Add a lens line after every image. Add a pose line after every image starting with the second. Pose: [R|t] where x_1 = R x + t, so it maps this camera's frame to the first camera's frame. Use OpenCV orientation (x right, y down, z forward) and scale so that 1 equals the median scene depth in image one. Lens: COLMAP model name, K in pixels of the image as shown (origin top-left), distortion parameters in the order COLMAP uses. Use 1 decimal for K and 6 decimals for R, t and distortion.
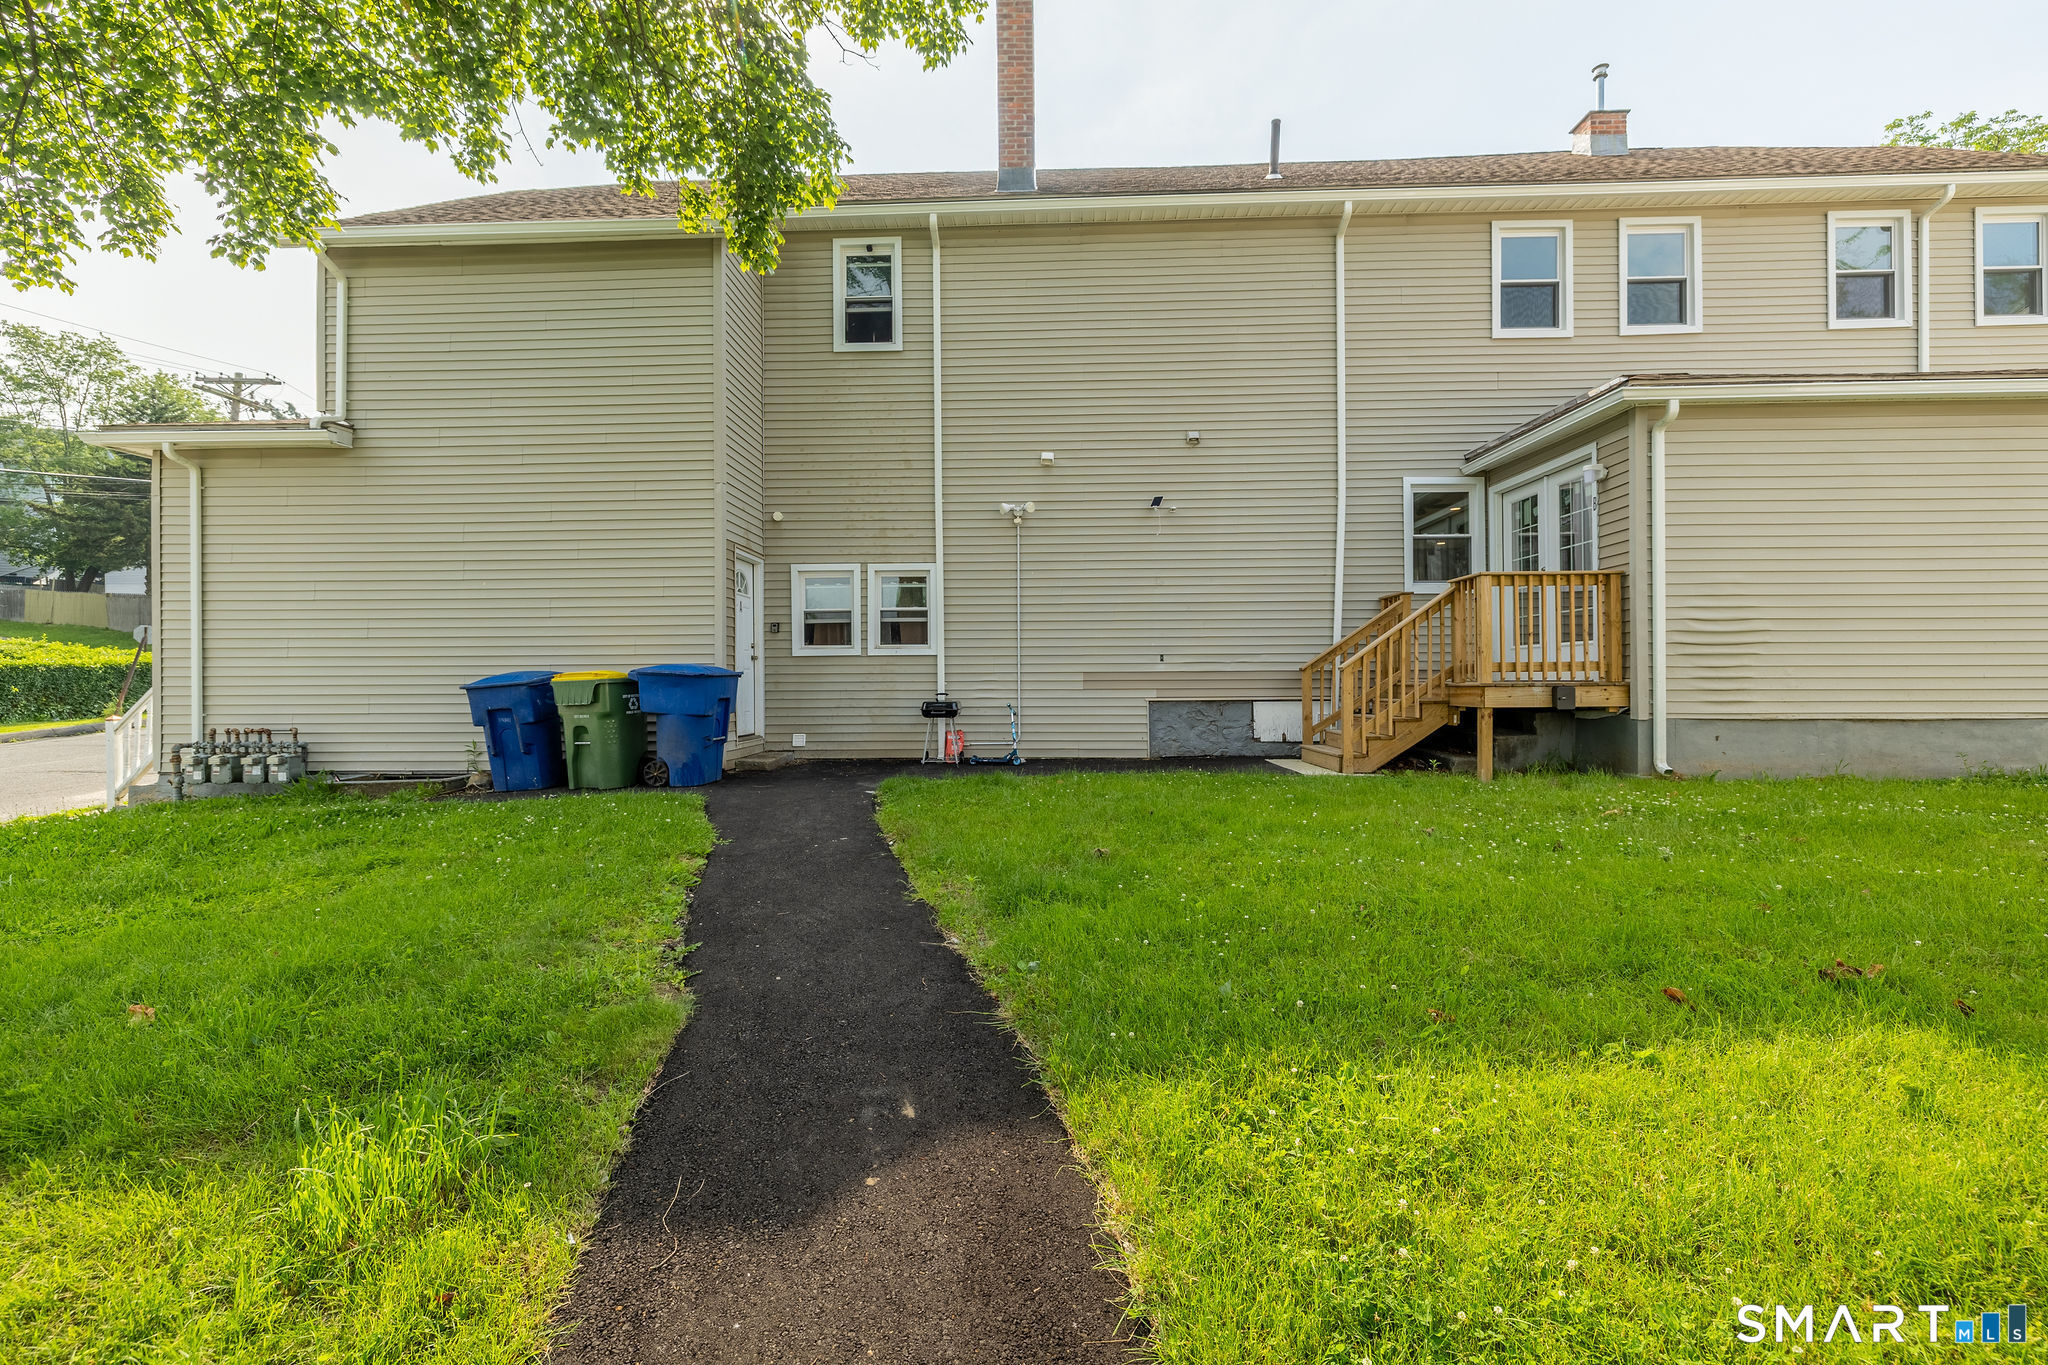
lens RADIAL K [[874.6, 0, 1040.5], [0, 874.6, 679.2], [0, 0, 1]] dist [-0.001912, 0.000925]
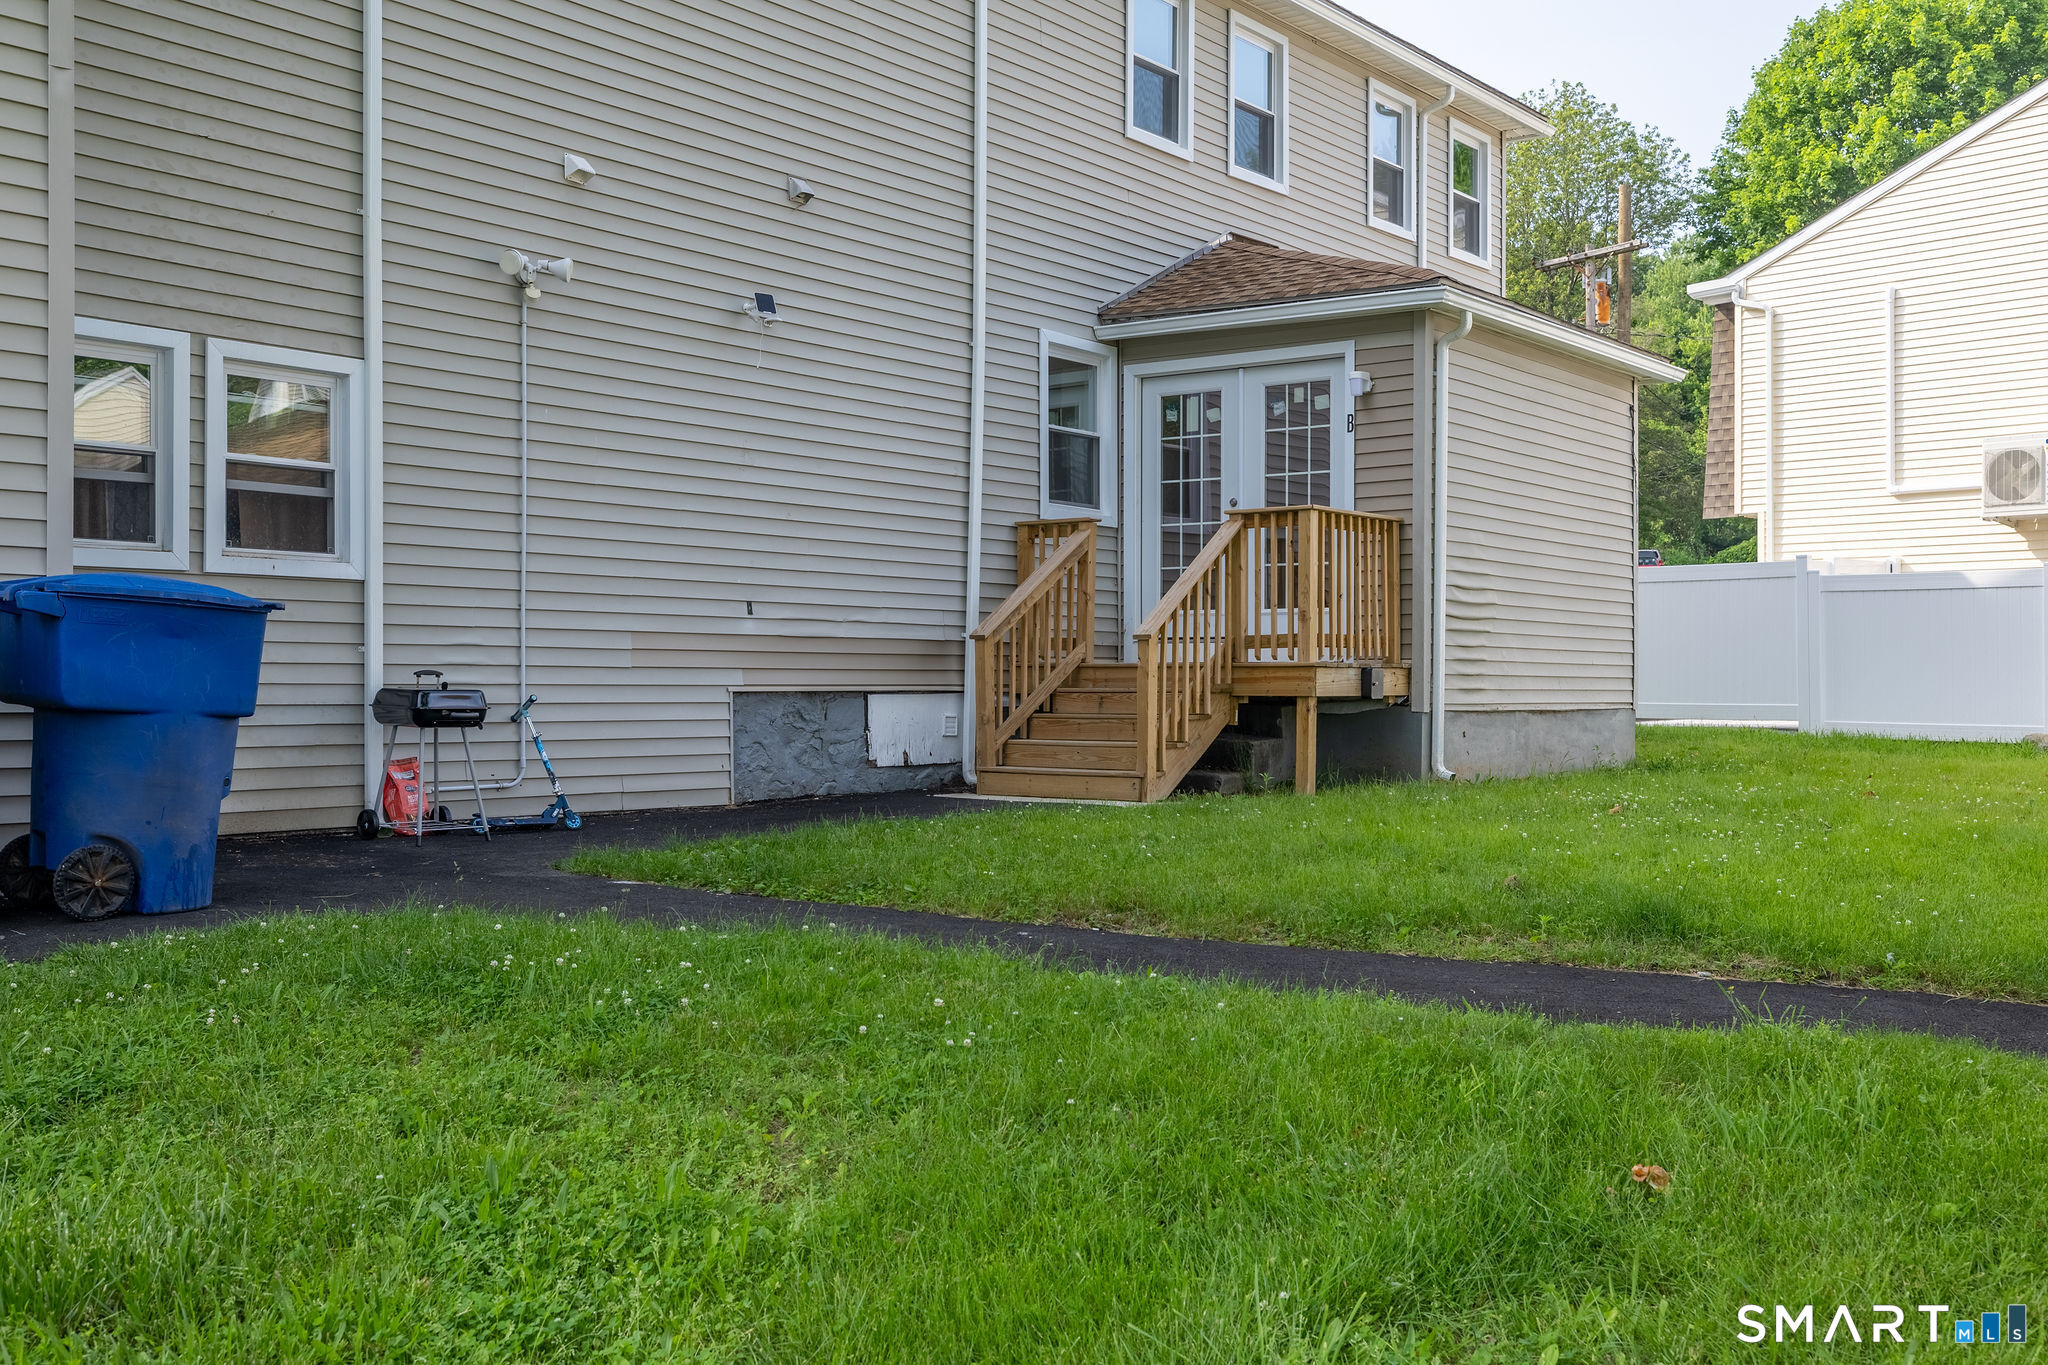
lens RADIAL K [[2020.3, 0, 1033.4], [0, 2020.3, 677.9], [0, 0, 1]] dist [0.004030, 0.000000]
pose [[0.576169, 0.010490, 0.817263, -0.748053], [-0.006734, 0.999945, -0.008087, 0.025420], [-0.817303, -0.000844, 0.576208, 0.188838]]
